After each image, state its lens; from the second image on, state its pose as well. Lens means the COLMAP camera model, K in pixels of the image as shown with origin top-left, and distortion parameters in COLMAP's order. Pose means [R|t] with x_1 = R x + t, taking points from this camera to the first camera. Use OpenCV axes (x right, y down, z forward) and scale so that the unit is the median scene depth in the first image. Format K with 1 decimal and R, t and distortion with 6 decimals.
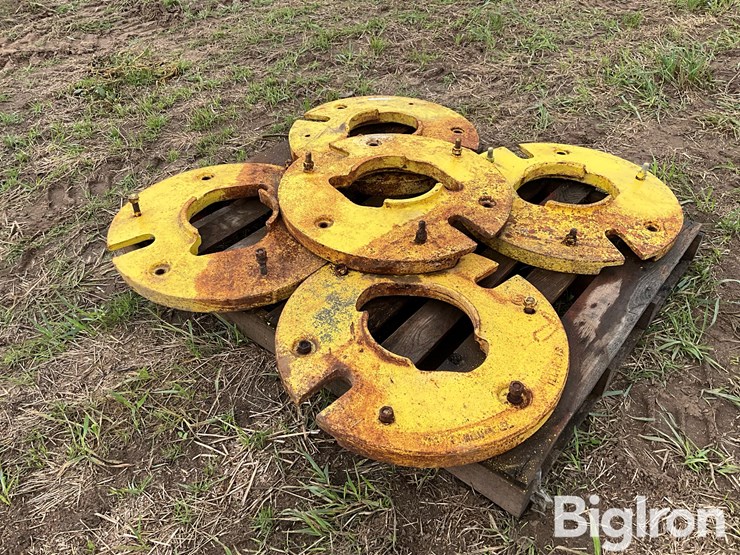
lens RADIAL K [[614.2, 0, 365.0], [0, 614.2, 271.5], [0, 0, 1]] dist [0.105759, -0.204291]
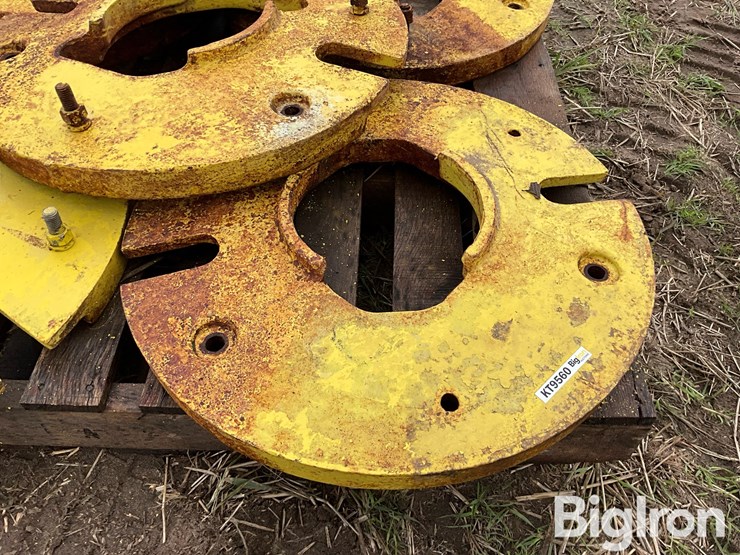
lens RADIAL K [[614.2, 0, 375.0], [0, 614.2, 273.9], [0, 0, 1]] dist [0.105759, -0.204291]
pose [[-0.788373, 0.463345, -0.404697, 0.285440], [-0.399678, 0.114331, 0.909497, -0.794698], [0.467681, 0.878772, 0.095053, 1.421134]]
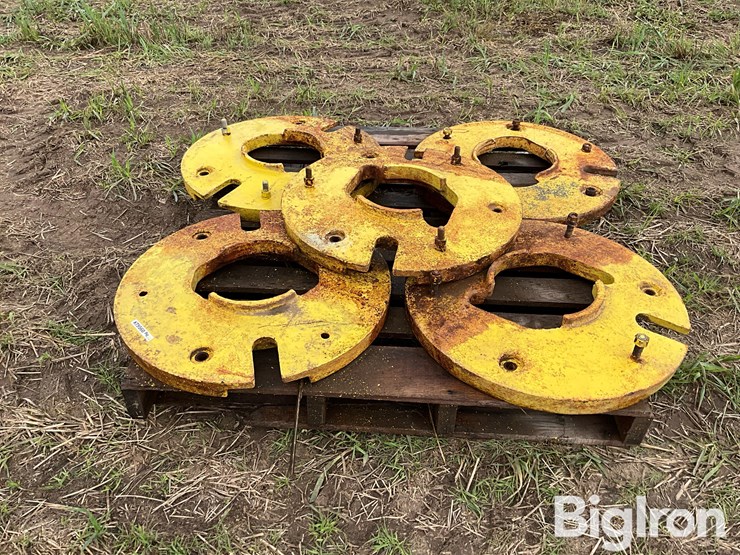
lens RADIAL K [[614.2, 0, 369.5], [0, 614.2, 278.4], [0, 0, 1]] dist [0.105759, -0.204291]
pose [[-0.592603, -0.509208, 0.624123, -0.694613], [0.496958, 0.378660, 0.780801, -1.020742], [-0.633920, 0.772867, 0.028660, 1.288828]]
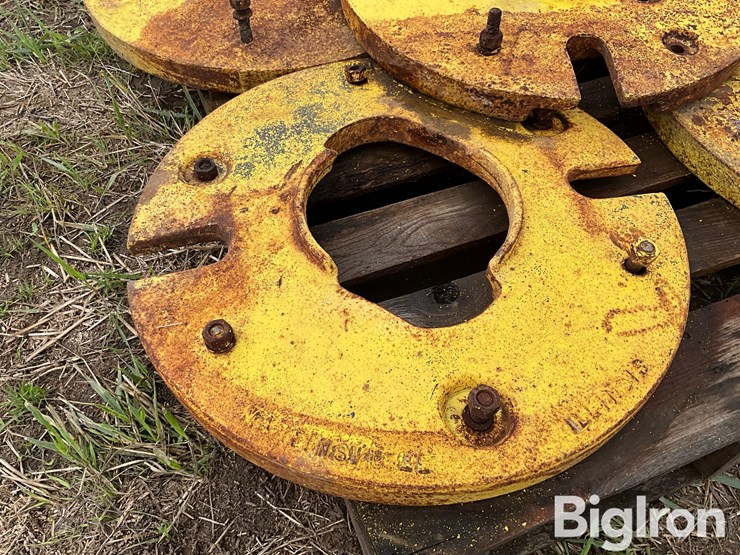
lens RADIAL K [[614.2, 0, 366.5], [0, 614.2, 276.1], [0, 0, 1]] dist [0.105759, -0.204291]
pose [[0.870939, 0.400011, -0.285407, 0.217317], [-0.320546, 0.902704, 0.287013, -0.001946], [0.372446, -0.158484, 0.914421, 0.461449]]
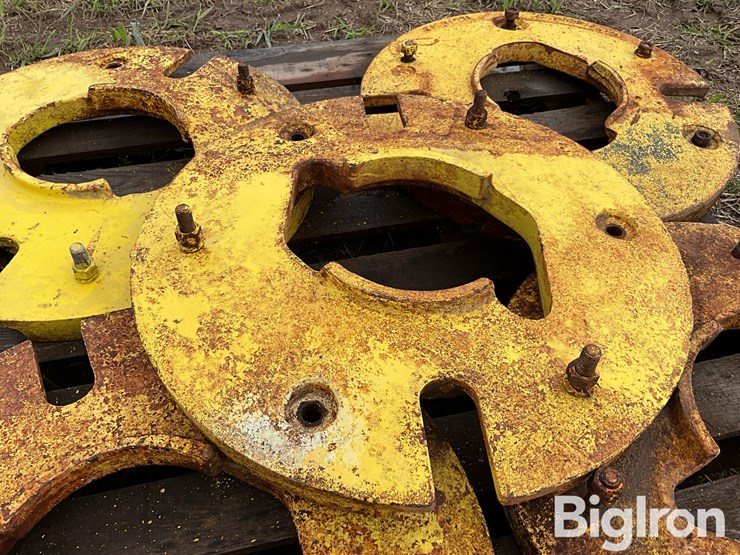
lens RADIAL K [[614.2, 0, 370.4], [0, 614.2, 274.1], [0, 0, 1]] dist [0.105759, -0.204291]
pose [[-0.805472, -0.462714, 0.370284, -0.118252], [0.342663, 0.146150, 0.928020, -0.637673], [-0.483526, 0.874377, 0.040835, 1.190768]]
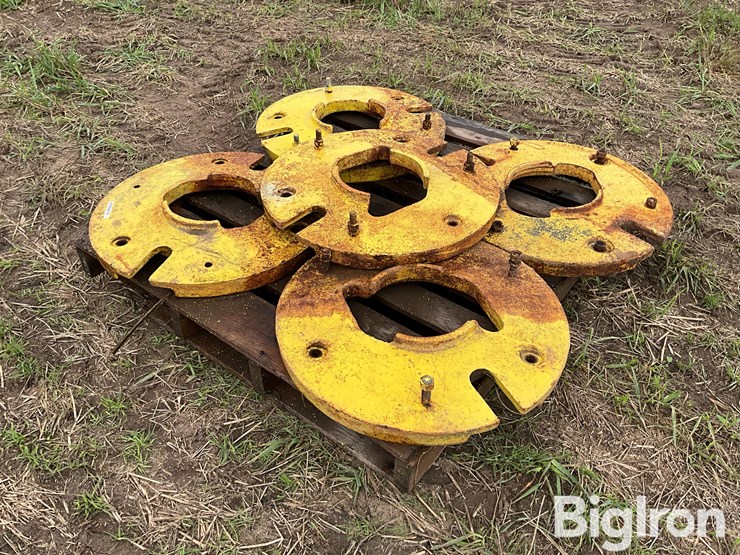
lens RADIAL K [[614.2, 0, 366.1], [0, 614.2, 276.0], [0, 0, 1]] dist [0.105759, -0.204291]
pose [[-0.027125, -0.641433, 0.766699, -0.935248], [0.626444, 0.586786, 0.513078, -0.662924], [-0.778994, 0.494211, 0.385906, 0.833292]]
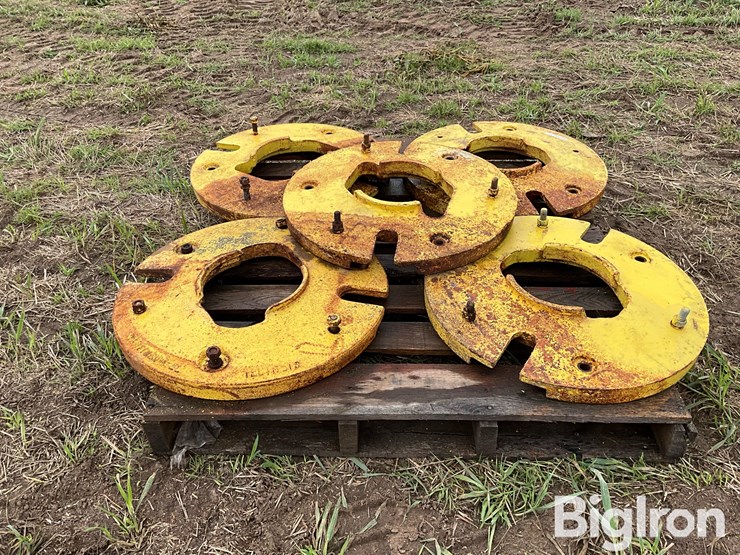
lens RADIAL K [[614.2, 0, 366.0], [0, 614.2, 266.7], [0, 0, 1]] dist [0.105759, -0.204291]
pose [[0.617826, 0.457176, -0.639751, 0.833777], [-0.483199, 0.862602, 0.149790, -0.181920], [0.620331, 0.216582, 0.753845, 0.278001]]
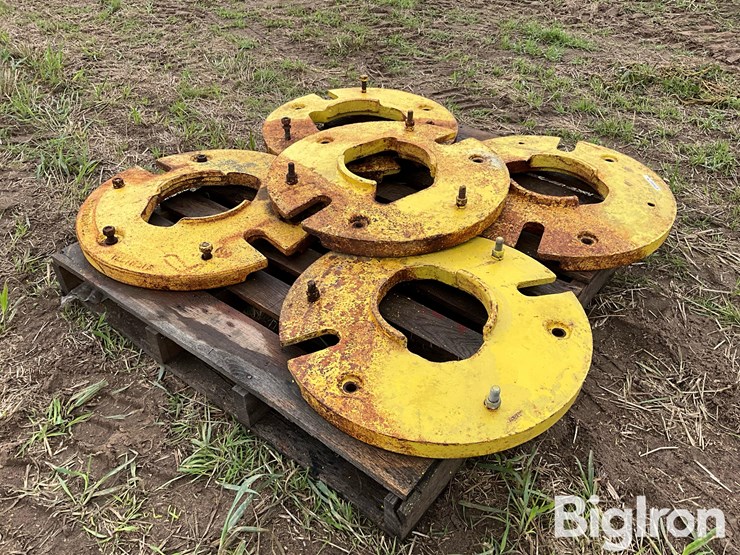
lens RADIAL K [[614.2, 0, 370.7], [0, 614.2, 270.1], [0, 0, 1]] dist [0.105759, -0.204291]
pose [[0.017329, 0.606889, -0.794597, 1.064239], [-0.627768, 0.625152, 0.463781, -0.551683], [0.778208, 0.490786, 0.391819, 0.791412]]
